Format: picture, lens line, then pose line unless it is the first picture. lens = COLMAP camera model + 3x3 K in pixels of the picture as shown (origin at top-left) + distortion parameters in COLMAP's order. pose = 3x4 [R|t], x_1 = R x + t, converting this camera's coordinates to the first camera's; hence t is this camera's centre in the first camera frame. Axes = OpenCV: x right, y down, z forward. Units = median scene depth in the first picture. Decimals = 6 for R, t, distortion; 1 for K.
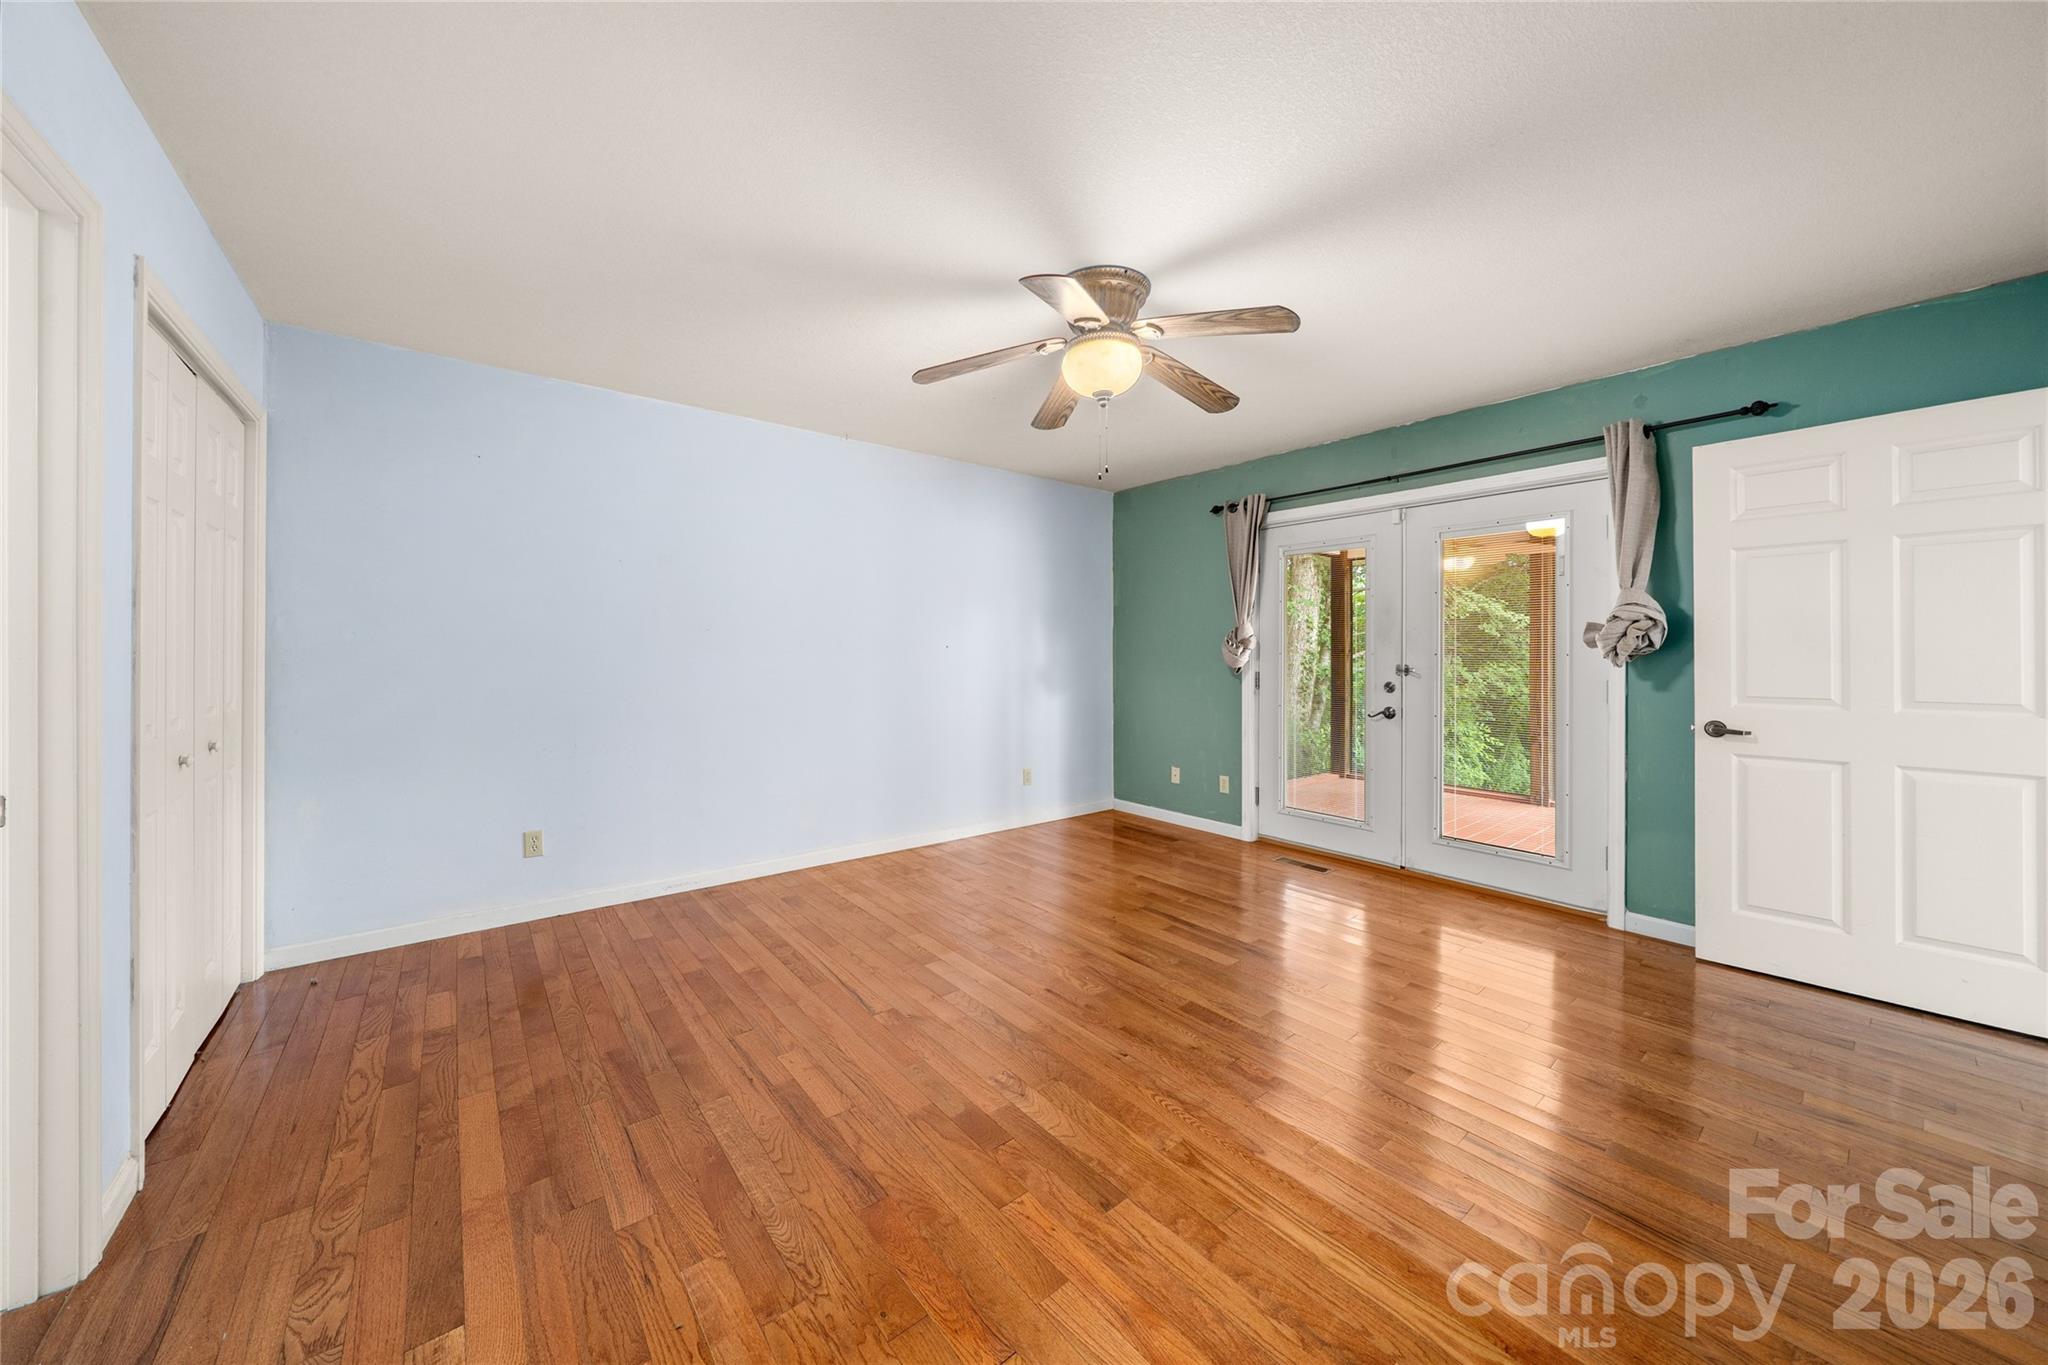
lens RADIAL K [[712.9, 0, 1043.4], [0, 712.9, 646.1], [0, 0, 1]] dist [-0.007886, -0.000004]
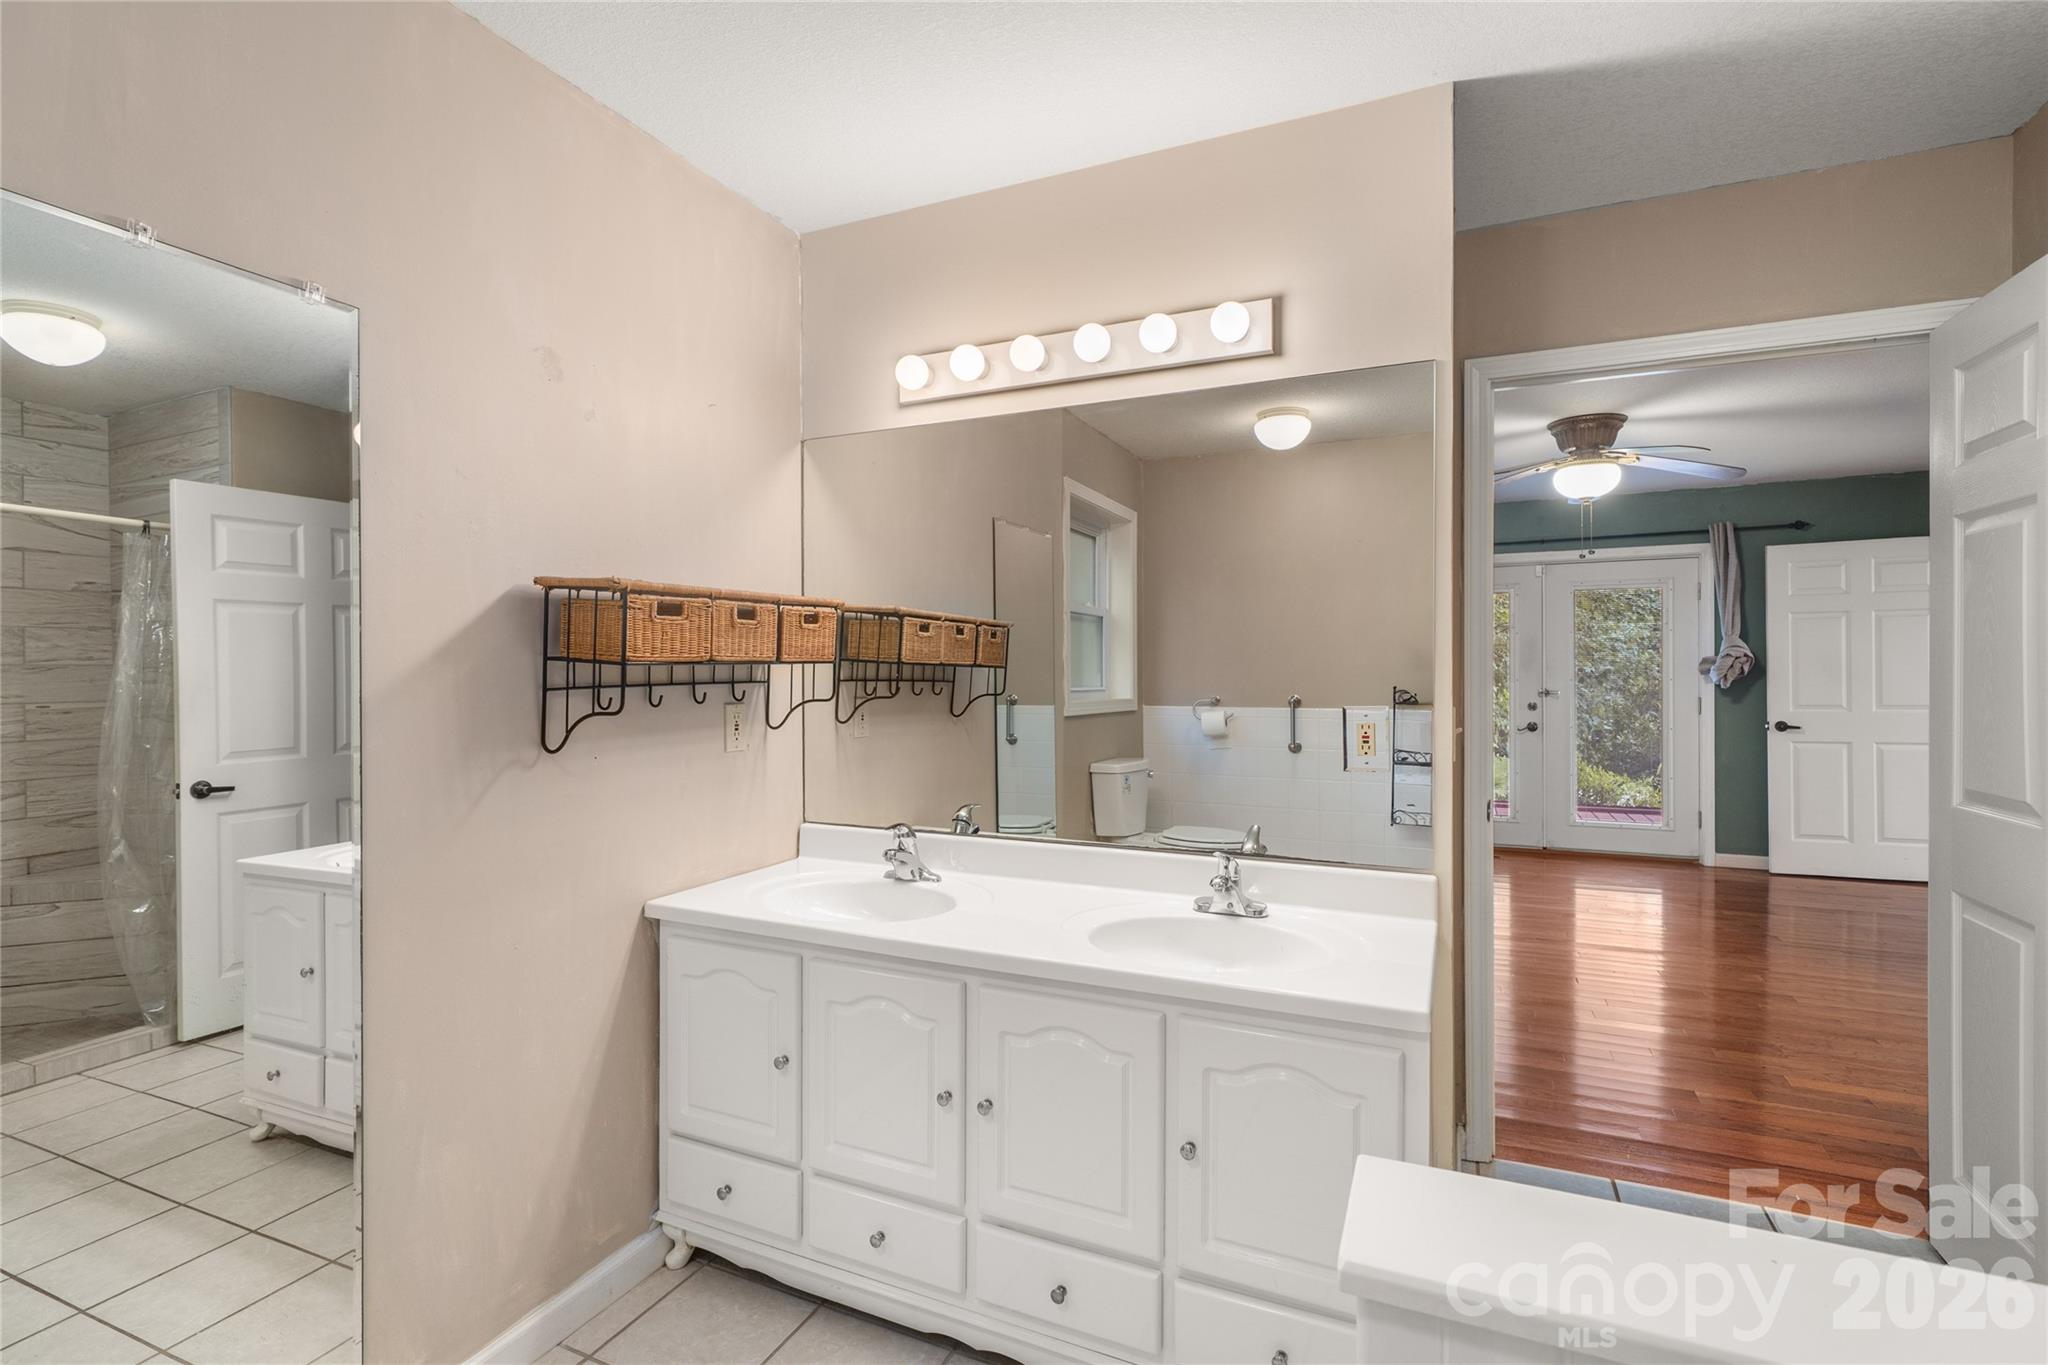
lens RADIAL K [[965.1, 0, 1018.4], [0, 965.1, 676.3], [0, 0, 1]] dist [0.001191, -0.000106]
pose [[0.900186, -0.007774, 0.435436, -1.359178], [0.003914, 0.999945, 0.009761, -0.019579], [-0.435487, -0.007082, 0.900167, -0.175509]]
